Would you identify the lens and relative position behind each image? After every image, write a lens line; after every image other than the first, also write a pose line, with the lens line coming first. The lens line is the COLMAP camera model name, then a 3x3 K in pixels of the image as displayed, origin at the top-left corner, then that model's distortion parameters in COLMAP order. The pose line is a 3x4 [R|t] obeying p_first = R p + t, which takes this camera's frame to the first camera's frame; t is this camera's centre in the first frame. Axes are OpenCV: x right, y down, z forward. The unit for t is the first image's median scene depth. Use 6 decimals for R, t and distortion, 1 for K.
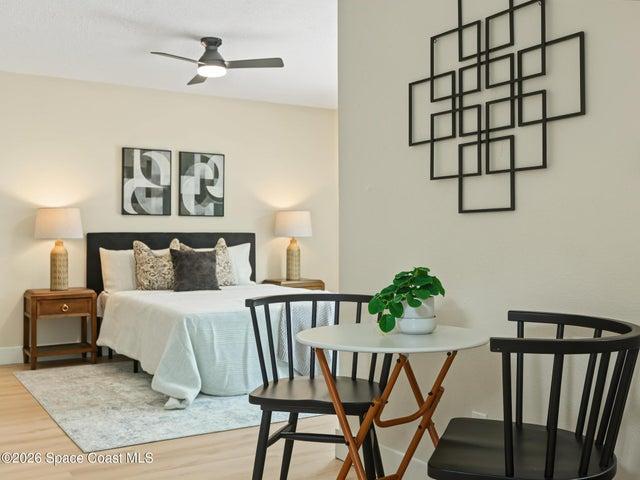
lens RADIAL K [[683.6, 0, 318.4], [0, 683.6, 221.5], [0, 0, 1]] dist [0.001577, 0.000000]
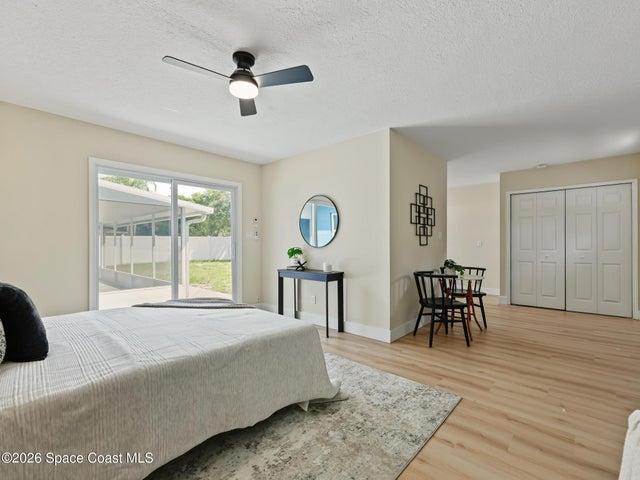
lens RADIAL K [[292.3, 0, 320.4], [0, 292.3, 240.7], [0, 0, 1]] dist [-0.001364, 0.000502]
pose [[-0.272997, 0.017408, 0.961857, -0.495488], [-0.025064, 0.999368, -0.025201, 0.007186], [-0.961688, -0.030988, -0.272388, 0.832800]]
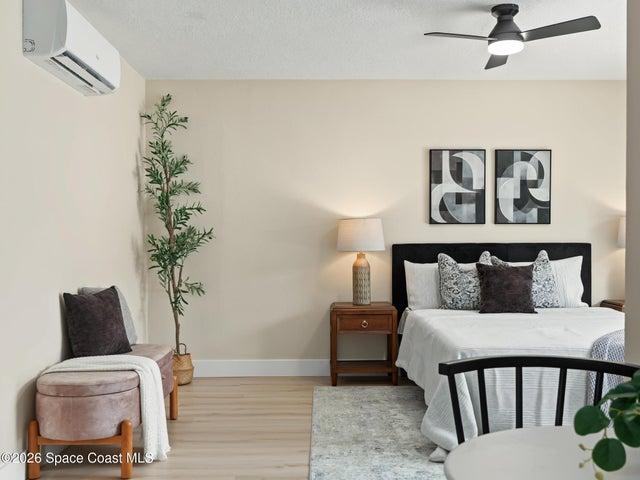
lens RADIAL K [[683.6, 0, 329.8], [0, 683.6, 255.0], [0, 0, 1]] dist [0.001577, 0.000000]
pose [[0.860514, 0.011662, -0.509293, 0.065702], [0.012607, 0.998944, 0.044176, -0.011165], [0.509270, -0.044435, 0.859459, 0.158108]]
